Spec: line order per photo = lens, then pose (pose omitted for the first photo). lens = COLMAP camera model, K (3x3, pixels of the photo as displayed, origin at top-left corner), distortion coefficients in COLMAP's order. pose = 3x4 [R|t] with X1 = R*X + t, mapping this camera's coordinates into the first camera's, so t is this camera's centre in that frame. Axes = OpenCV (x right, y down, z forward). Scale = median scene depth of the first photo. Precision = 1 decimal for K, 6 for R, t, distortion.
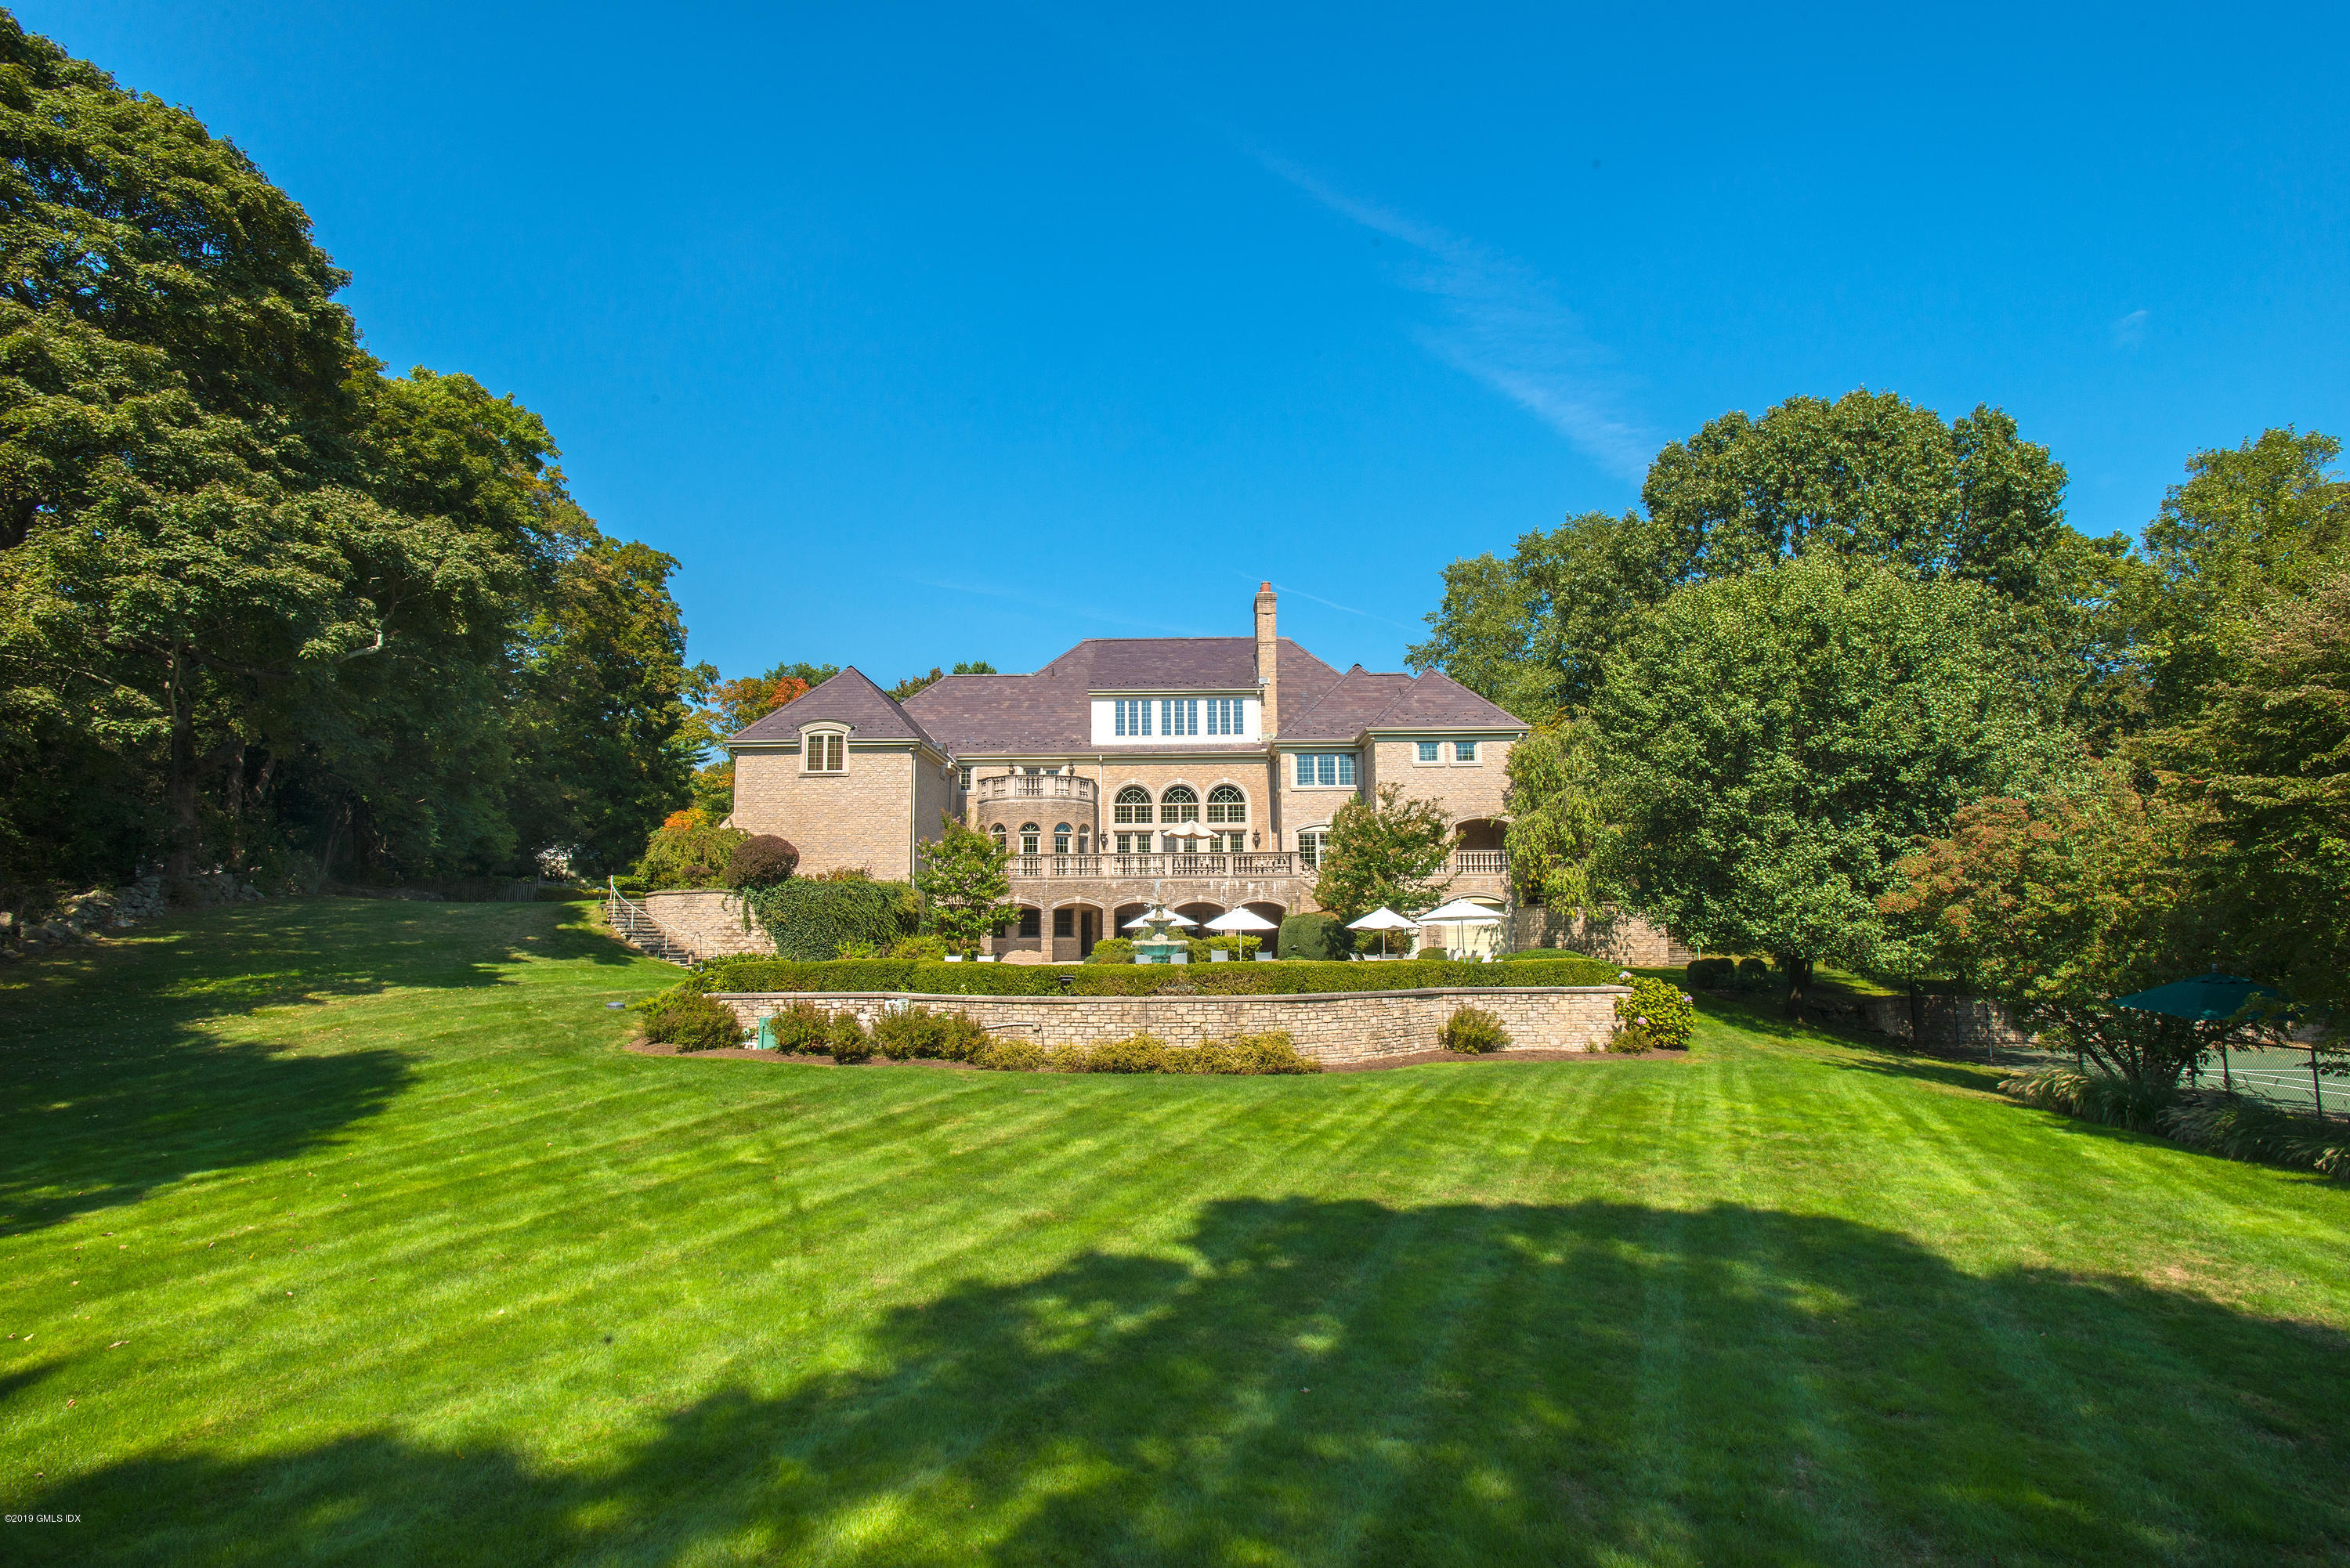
lens RADIAL K [[1224.8, 0, 1179.9], [0, 1224.8, 780.7], [0, 0, 1]] dist [0.032968, -0.001652]
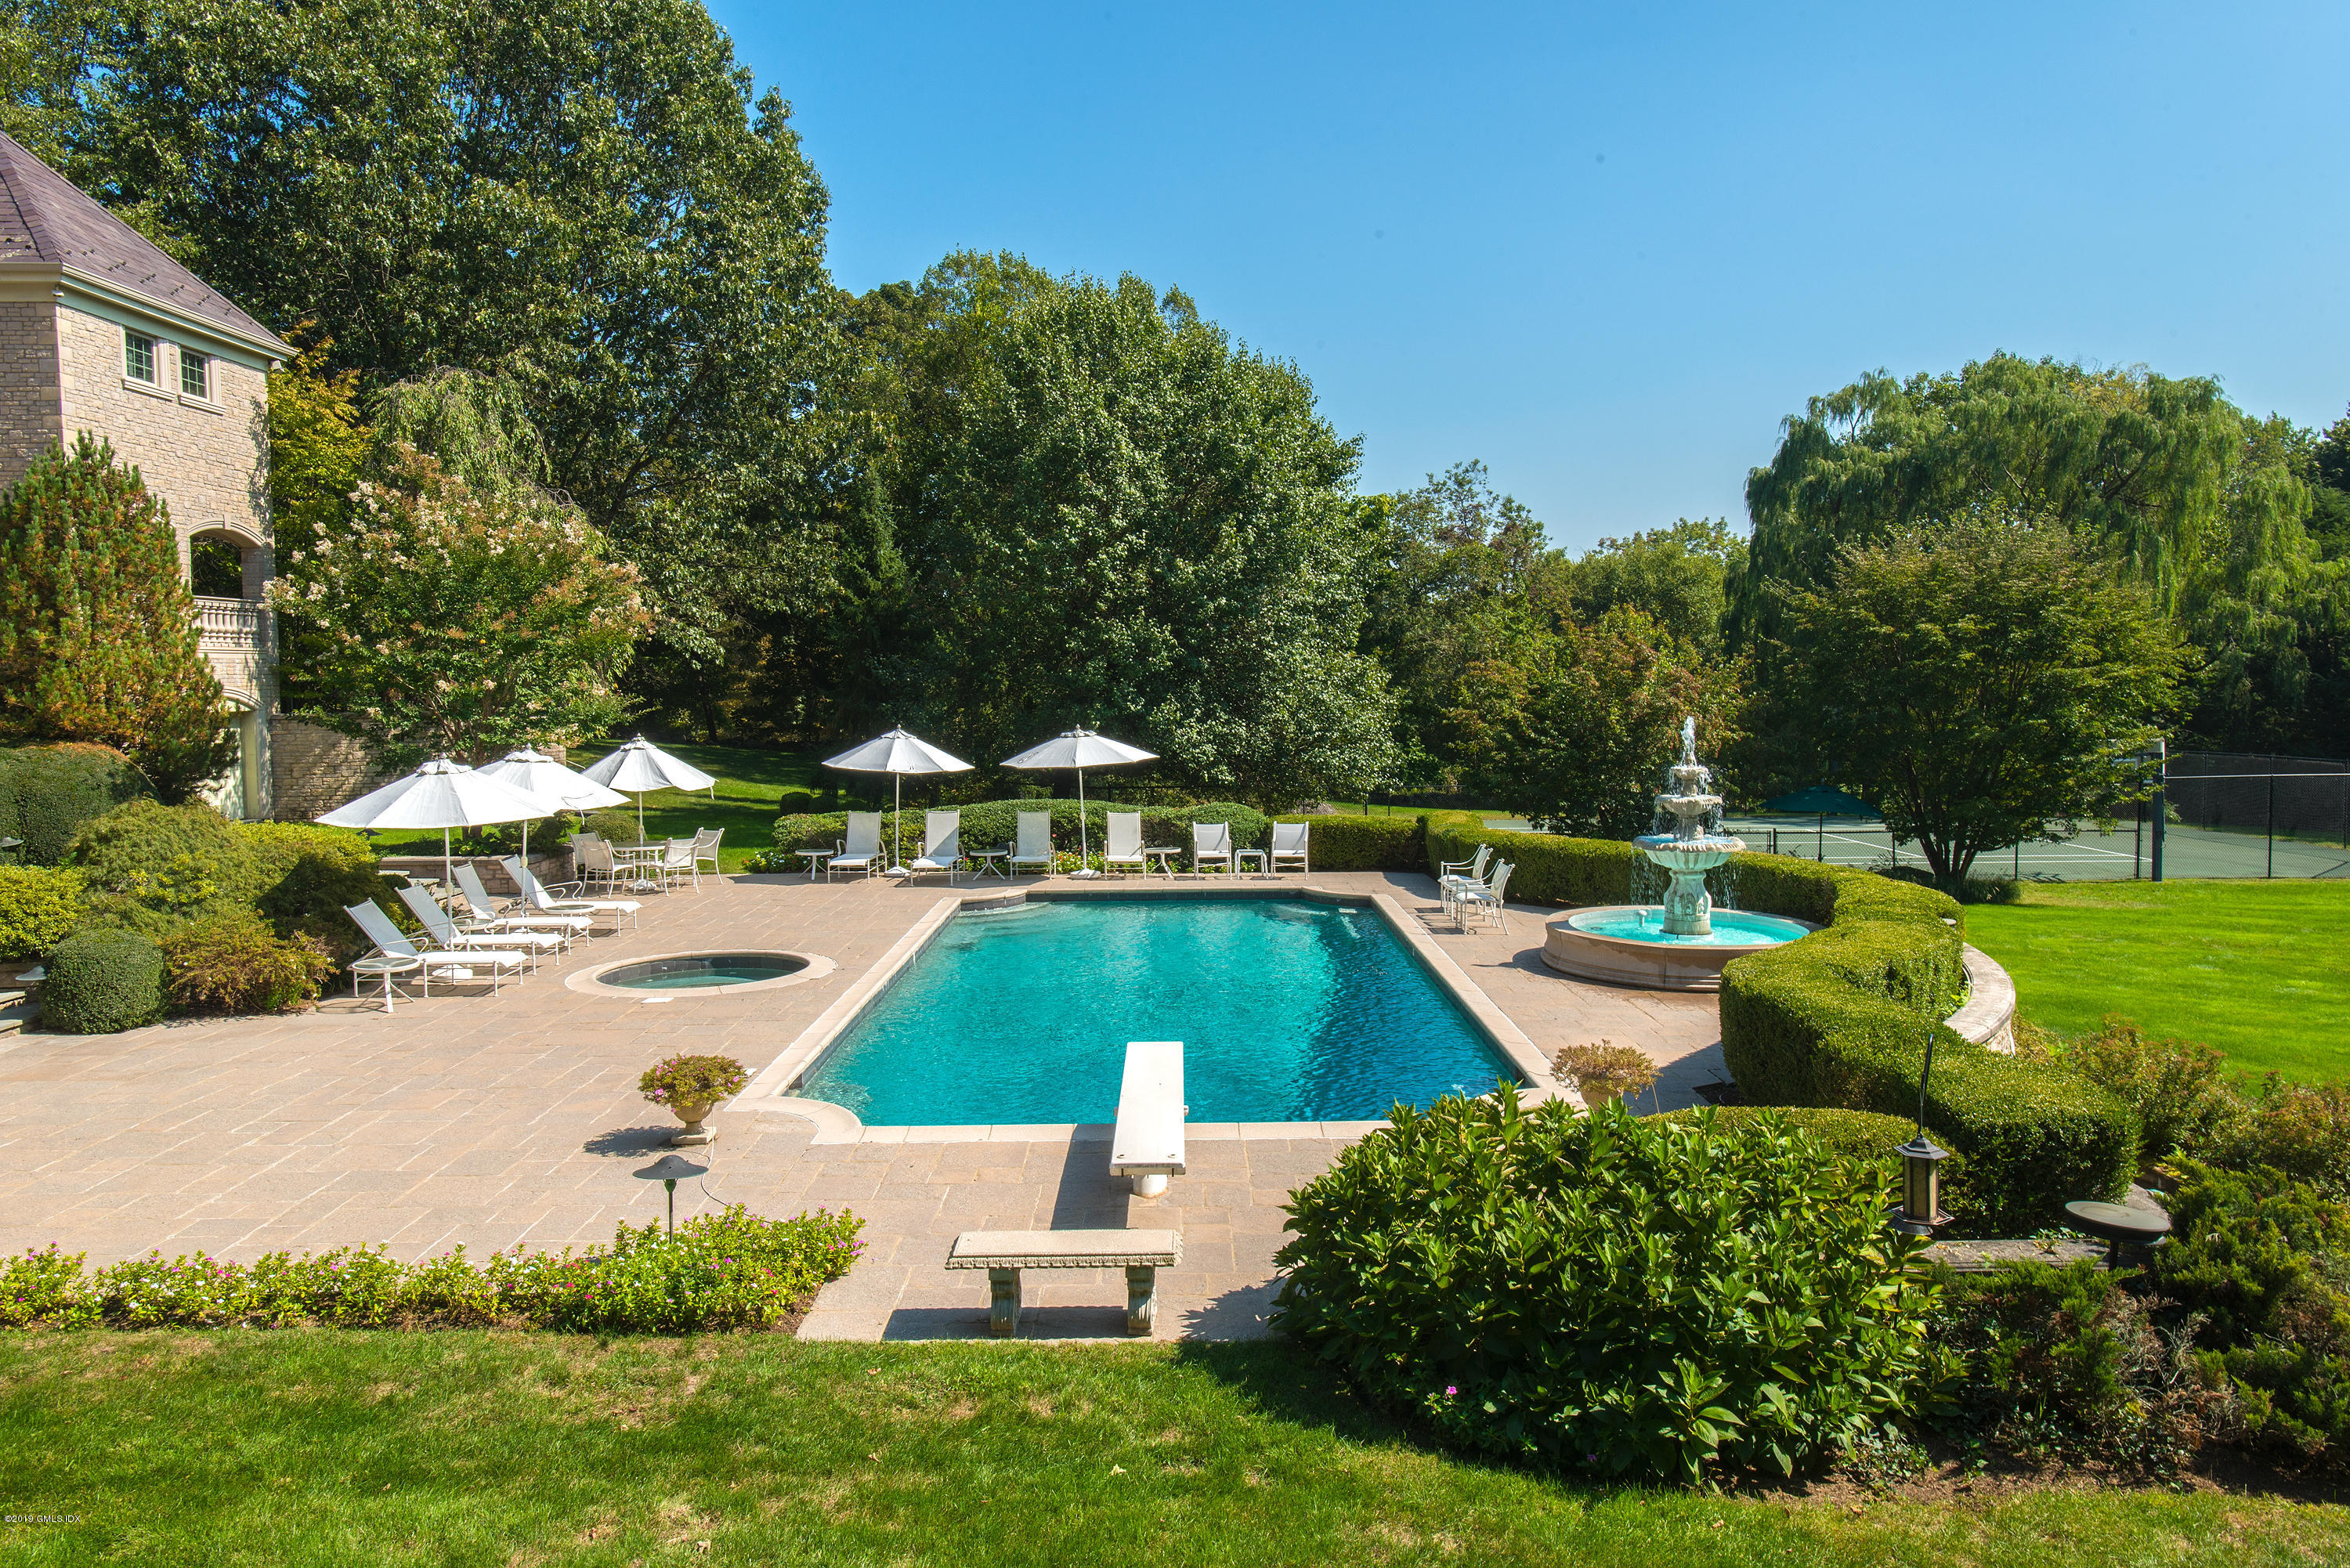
lens RADIAL K [[1572.7, 0, 1160.7], [0, 1572.7, 778.8], [0, 0, 1]] dist [0.009403, -0.006365]
pose [[-0.007392, -0.058798, 0.998243, -0.348858], [-0.118622, 0.991273, 0.057509, 0.046949], [-0.992912, -0.117988, -0.014302, 0.632406]]
